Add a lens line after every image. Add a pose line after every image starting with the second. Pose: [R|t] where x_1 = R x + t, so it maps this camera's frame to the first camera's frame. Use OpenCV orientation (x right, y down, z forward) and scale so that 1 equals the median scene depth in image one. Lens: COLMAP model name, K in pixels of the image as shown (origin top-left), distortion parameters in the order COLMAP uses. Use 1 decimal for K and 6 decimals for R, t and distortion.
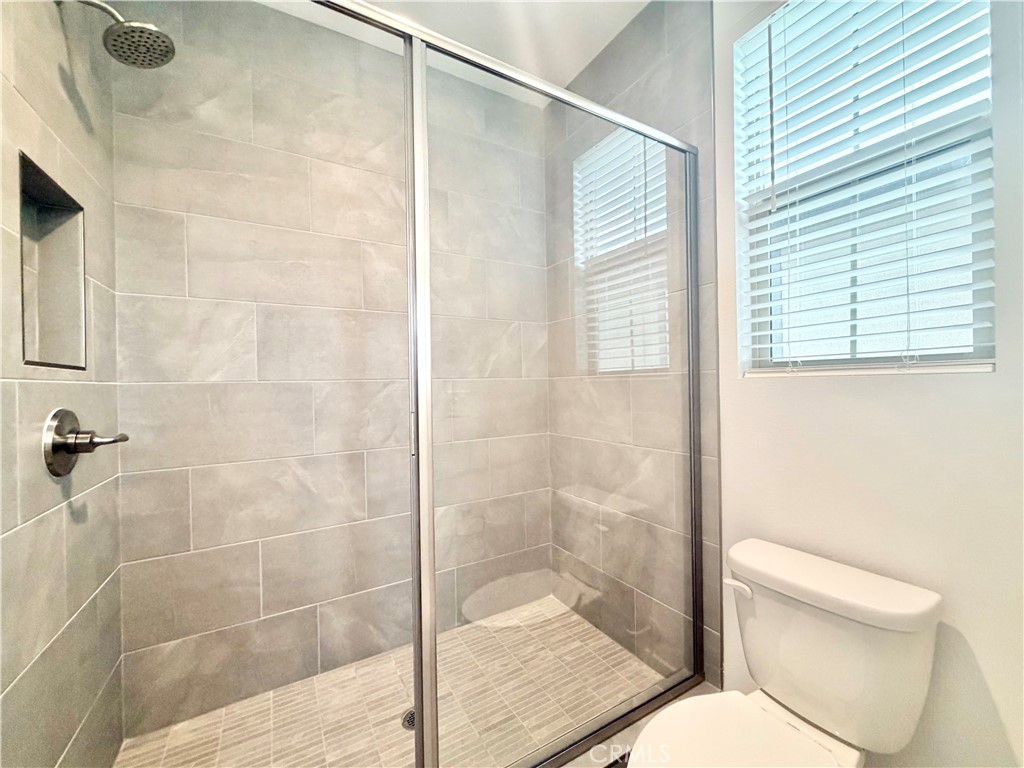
lens RADIAL K [[409.4, 0, 511.6], [0, 409.4, 384.0], [0, 0, 1]] dist [-0.001948, 0.000743]
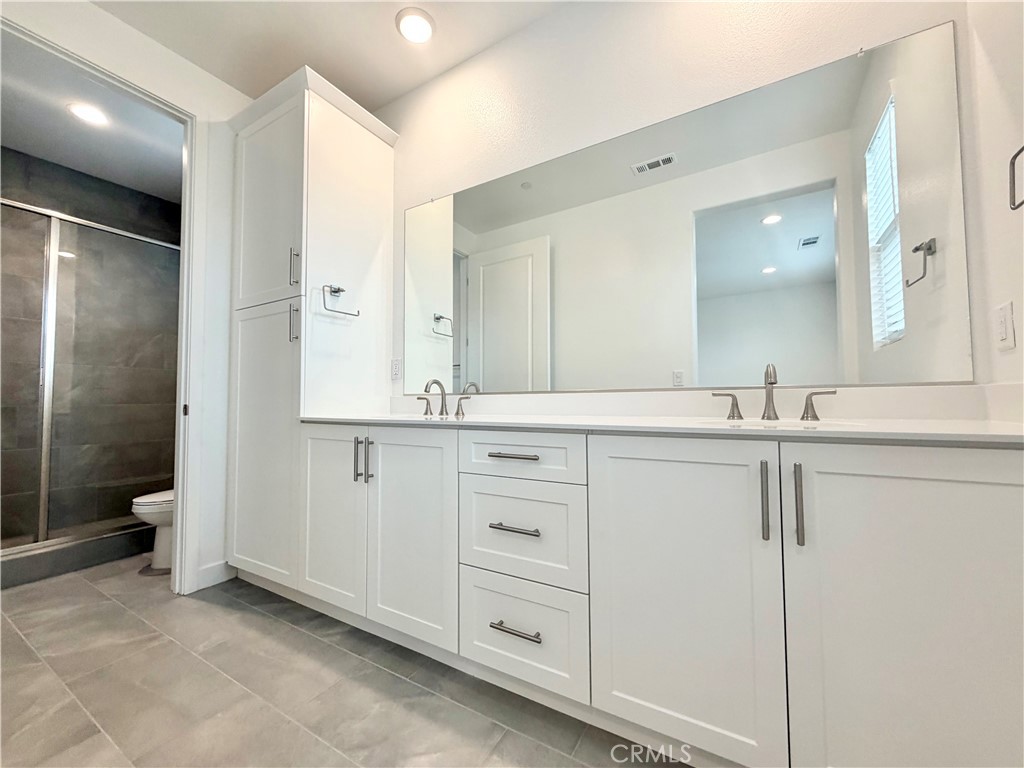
lens RADIAL K [[409.4, 0, 515.2], [0, 409.4, 385.6], [0, 0, 1]] dist [-0.001948, 0.000743]
pose [[0.869827, 0.032518, 0.492284, 0.489367], [-0.009237, 0.998724, -0.049650, 0.130747], [-0.493270, 0.038640, 0.869018, -1.215144]]
